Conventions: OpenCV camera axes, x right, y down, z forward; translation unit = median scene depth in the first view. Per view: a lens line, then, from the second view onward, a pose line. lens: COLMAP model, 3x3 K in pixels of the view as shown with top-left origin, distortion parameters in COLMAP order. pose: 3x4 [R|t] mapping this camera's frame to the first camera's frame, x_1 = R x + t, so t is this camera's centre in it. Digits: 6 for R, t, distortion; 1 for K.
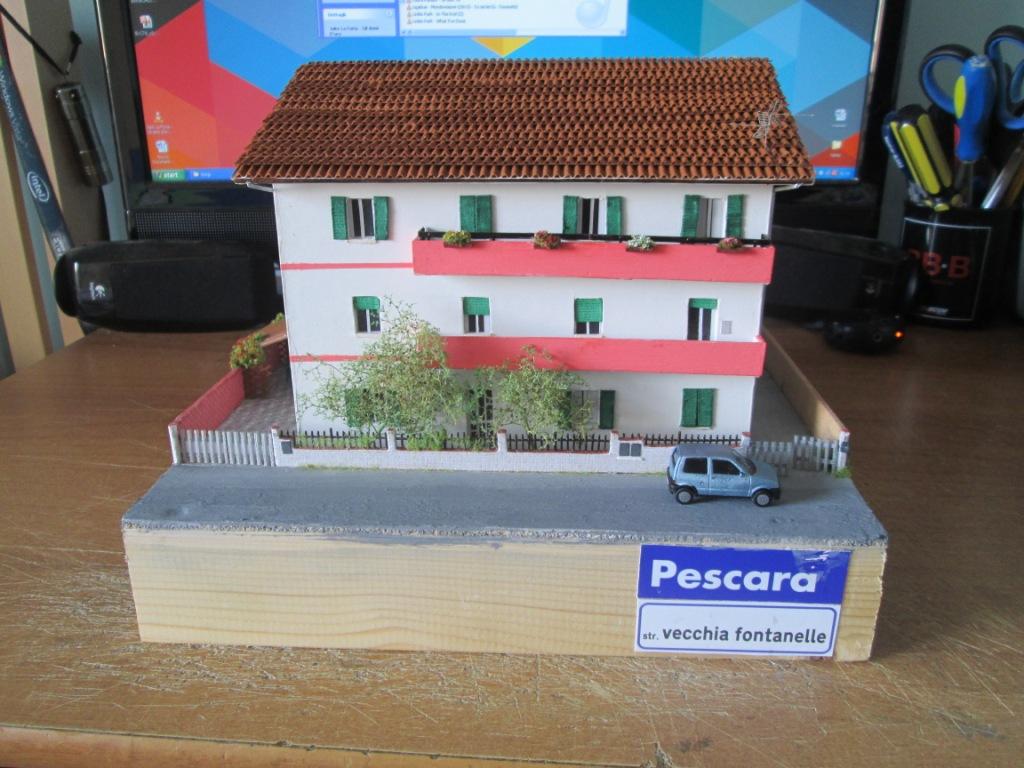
lens RADIAL K [[913.9, 0, 510.6], [0, 913.9, 364.5], [0, 0, 1]] dist [-0.004788, -0.004807]
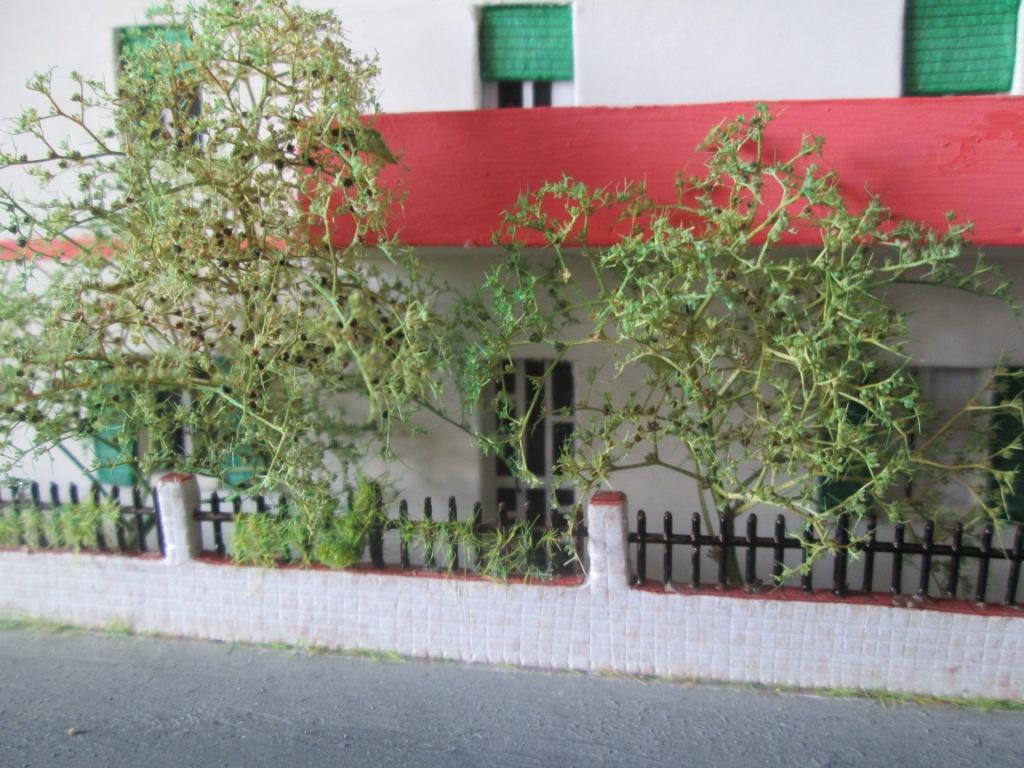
lens RADIAL K [[913.9, 0, 510.6], [0, 913.9, 364.5], [0, 0, 1]] dist [-0.004788, -0.004807]
pose [[0.993073, 0.023854, -0.115049, -0.008033], [-0.045160, 0.981451, -0.186319, 0.084270], [0.108470, 0.190224, 0.975730, 0.757481]]
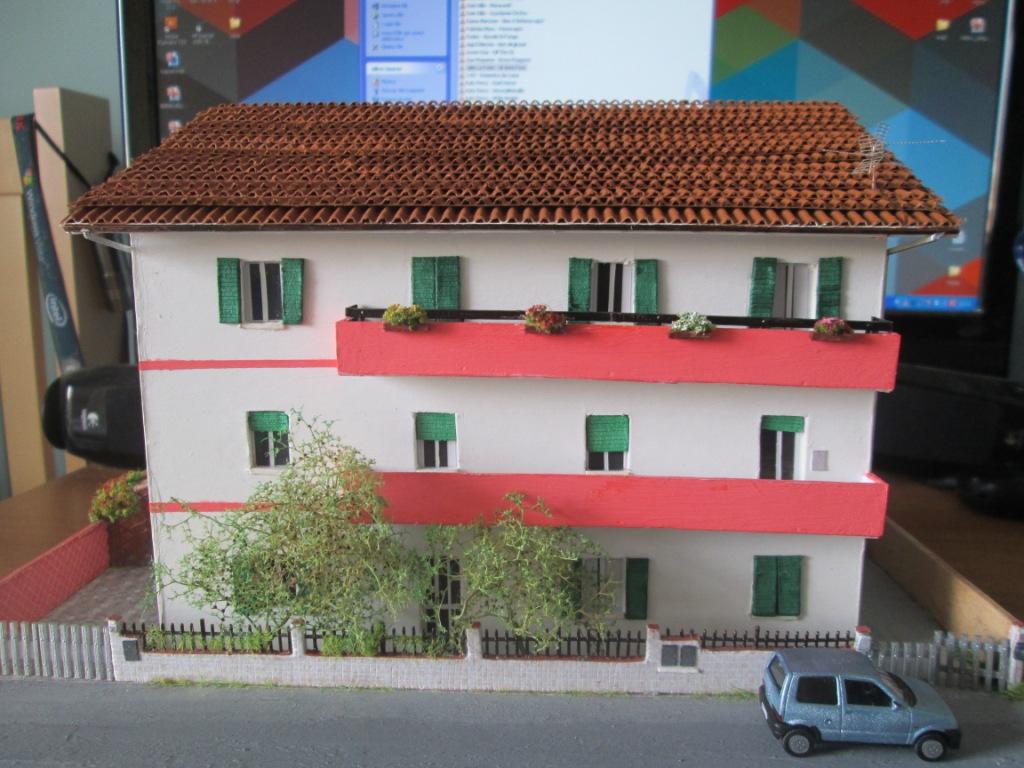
lens RADIAL K [[913.9, 0, 510.6], [0, 913.9, 364.5], [0, 0, 1]] dist [-0.004788, -0.004807]
pose [[0.999807, 0.004883, 0.019024, 0.002924], [-0.001649, 0.986050, -0.166440, 0.000946], [-0.019571, 0.166376, 0.985868, 0.350766]]
